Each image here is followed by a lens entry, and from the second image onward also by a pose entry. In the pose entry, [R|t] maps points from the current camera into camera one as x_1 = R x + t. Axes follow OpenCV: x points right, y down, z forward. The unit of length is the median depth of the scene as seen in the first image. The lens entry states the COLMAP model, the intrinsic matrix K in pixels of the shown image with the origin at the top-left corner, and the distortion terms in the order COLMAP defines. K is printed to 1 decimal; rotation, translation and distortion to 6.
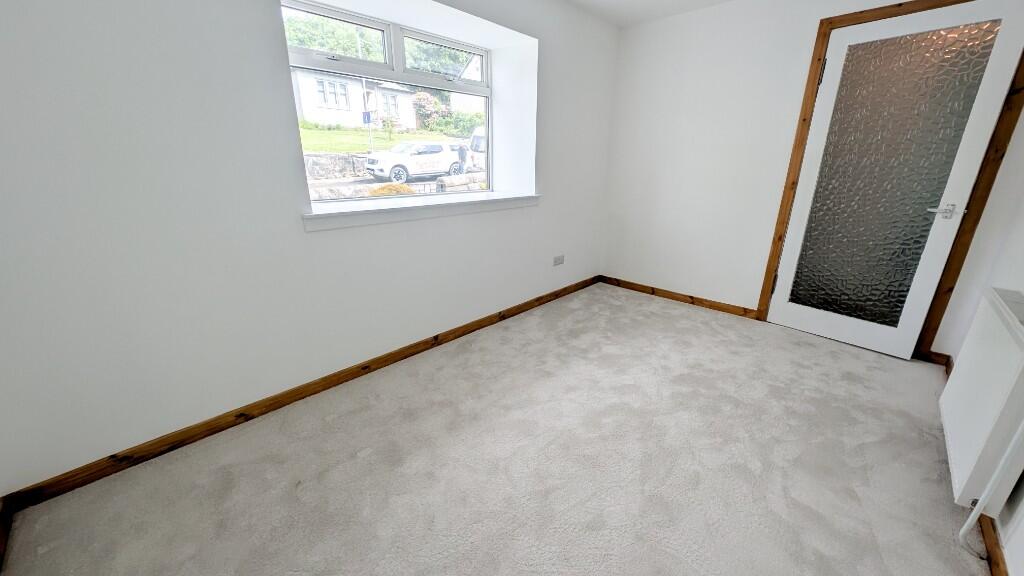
lens RADIAL K [[381.9, 0, 514.1], [0, 381.9, 286.0], [0, 0, 1]] dist [0.007434, -0.000052]
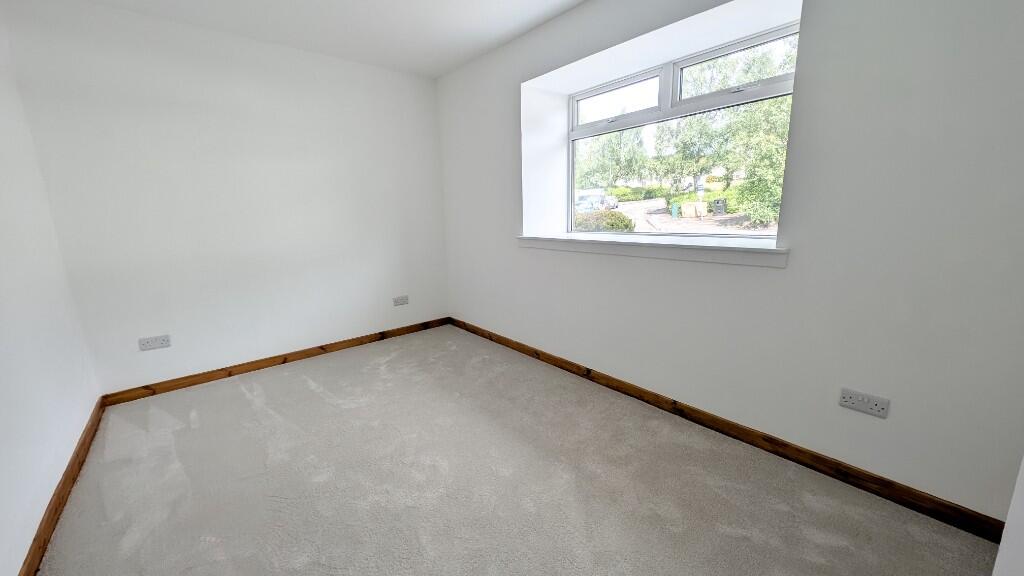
lens RADIAL K [[381.9, 0, 514.1], [0, 381.9, 286.0], [0, 0, 1]] dist [0.007434, -0.000052]
pose [[-0.105743, 0.194746, -0.975137, 0.789650], [-0.280804, 0.934876, 0.217155, -0.248266], [0.953922, 0.296785, -0.044172, 0.824756]]
